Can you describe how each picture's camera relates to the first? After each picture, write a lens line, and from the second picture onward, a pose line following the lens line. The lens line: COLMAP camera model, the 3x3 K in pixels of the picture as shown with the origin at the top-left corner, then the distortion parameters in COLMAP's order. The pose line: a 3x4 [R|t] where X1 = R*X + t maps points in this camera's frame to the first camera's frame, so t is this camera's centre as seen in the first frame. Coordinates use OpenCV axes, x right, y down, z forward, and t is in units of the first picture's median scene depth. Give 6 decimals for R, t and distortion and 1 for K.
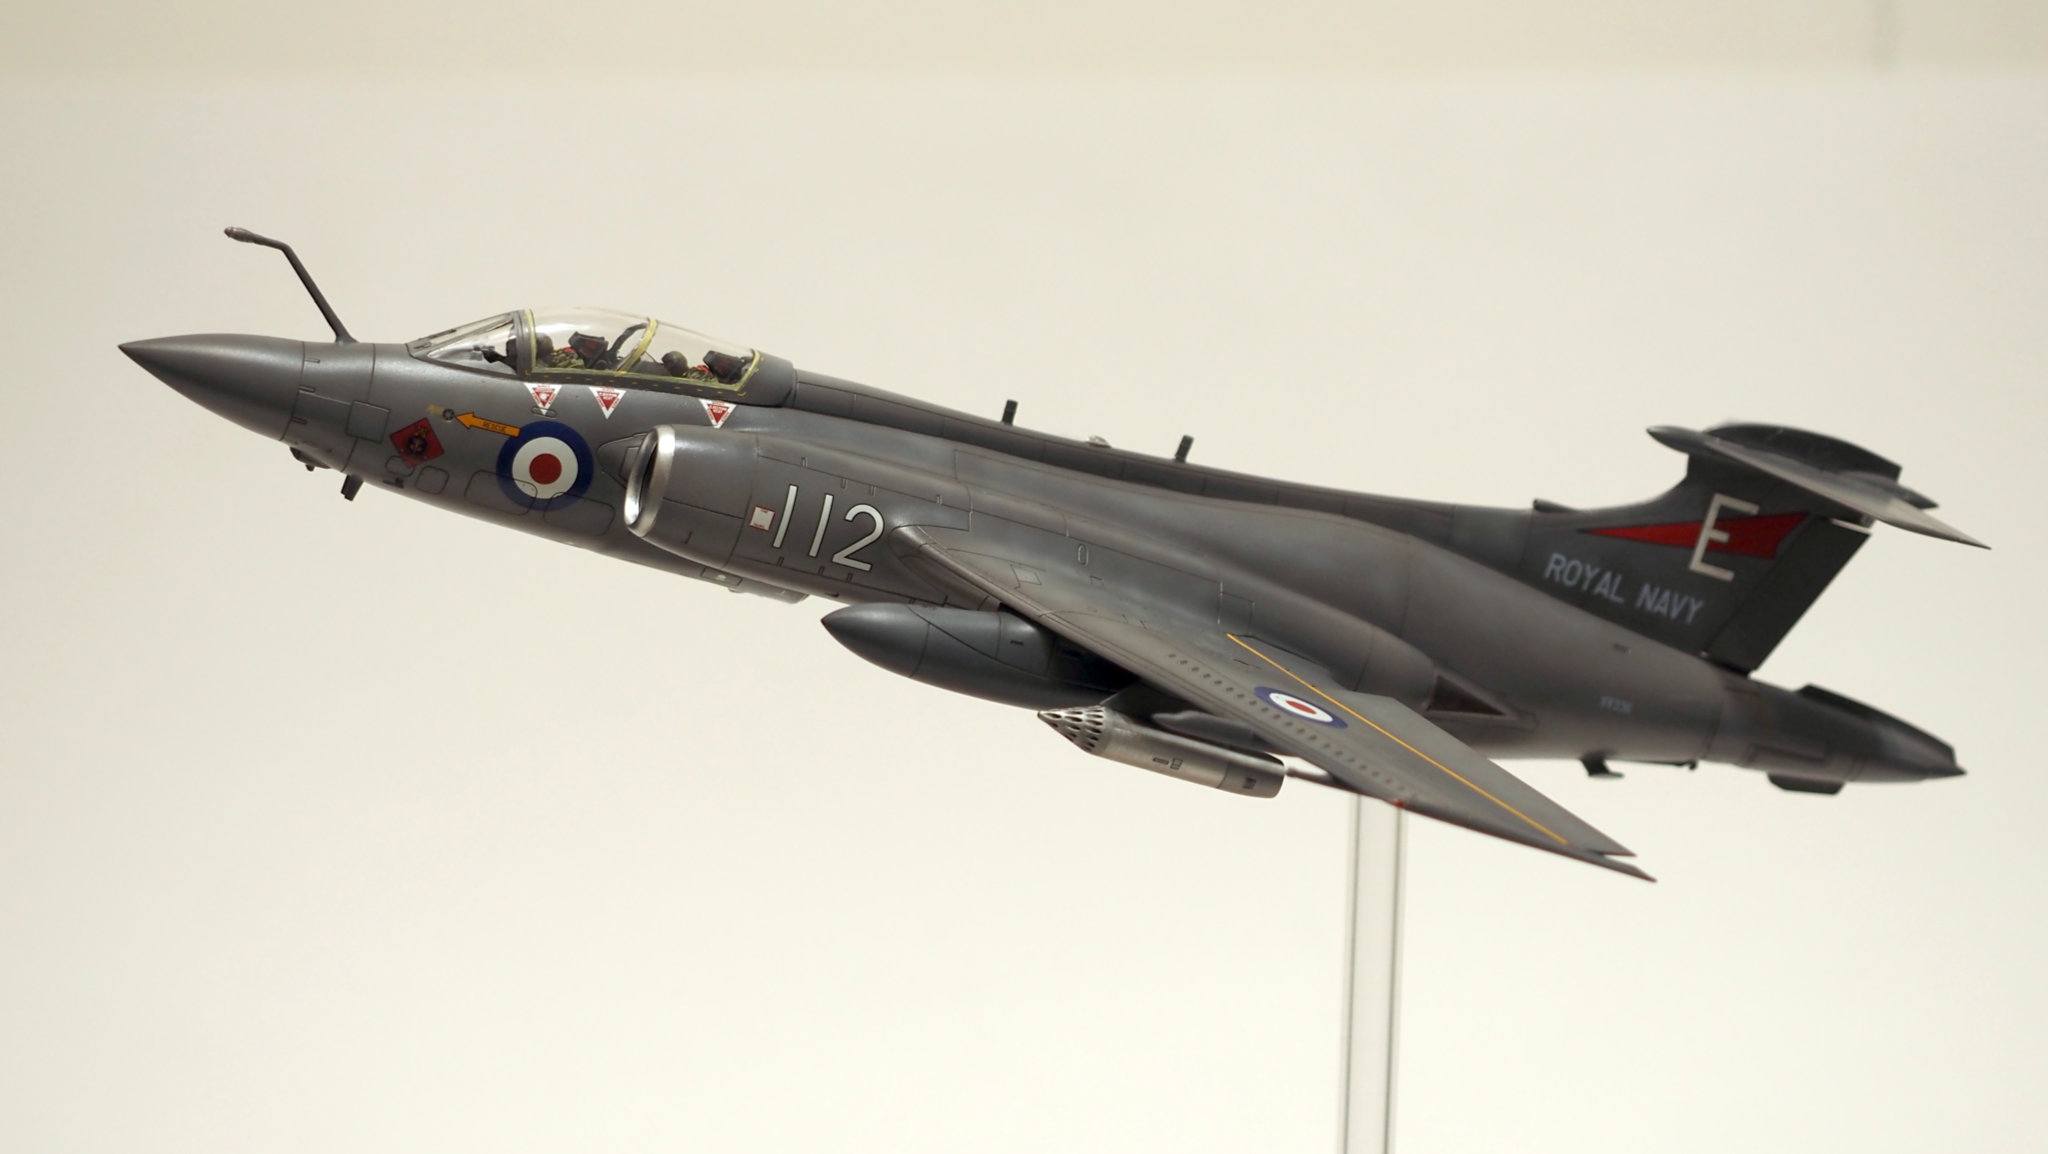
lens RADIAL K [[6259.6, 0, 1024.0], [0, 6259.6, 577.0], [0, 0, 1]] dist [0.011998, 1.168333]
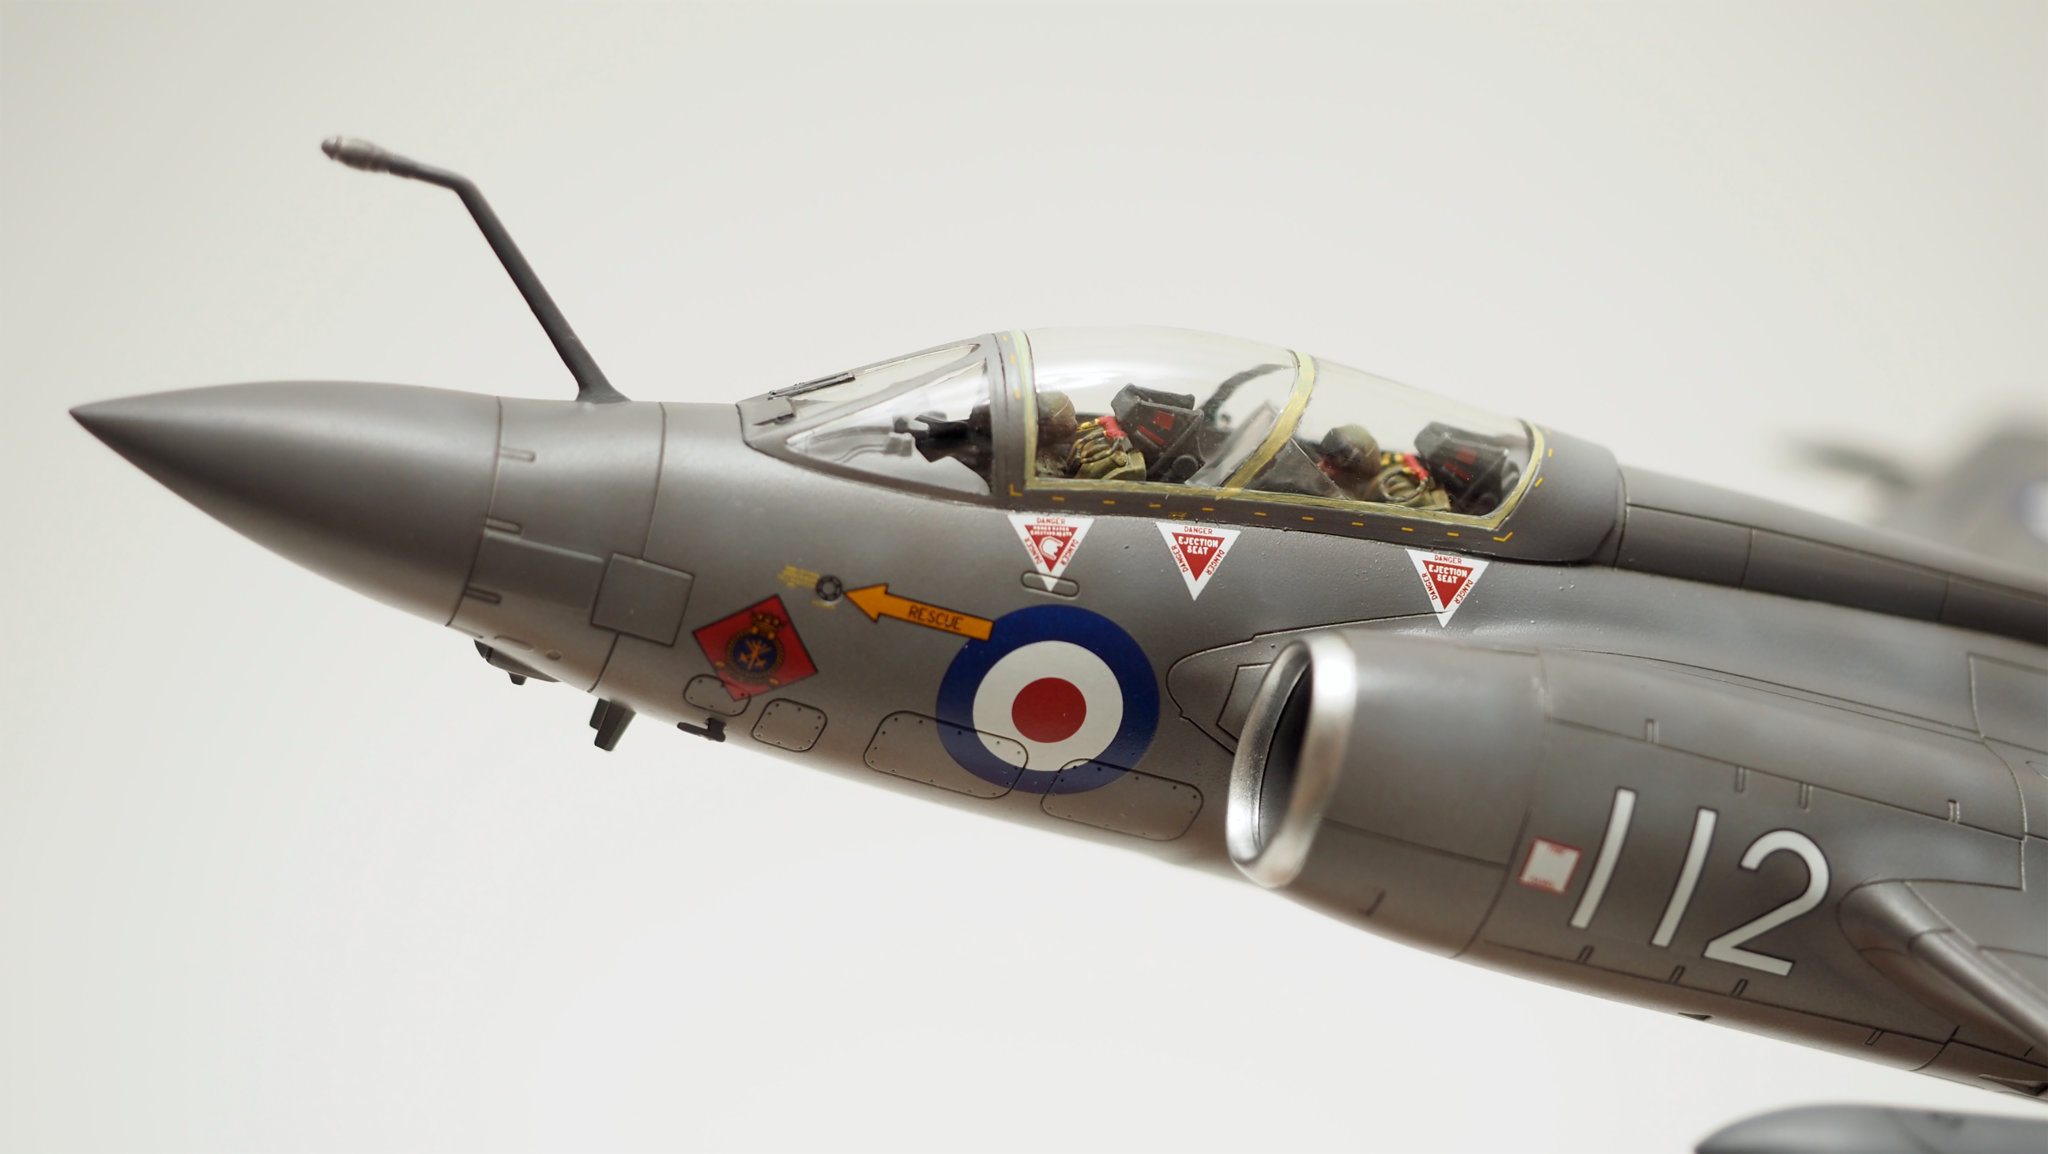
lens RADIAL K [[4919.7, 0, 1024.0], [0, 4919.7, 577.0], [0, 0, 1]] dist [0.034513, -0.717068]
pose [[0.995855, 0.043280, -0.079994, -0.051114], [-0.031614, 0.989398, 0.141744, -0.074679], [0.085280, -0.138627, 0.986666, 0.662183]]
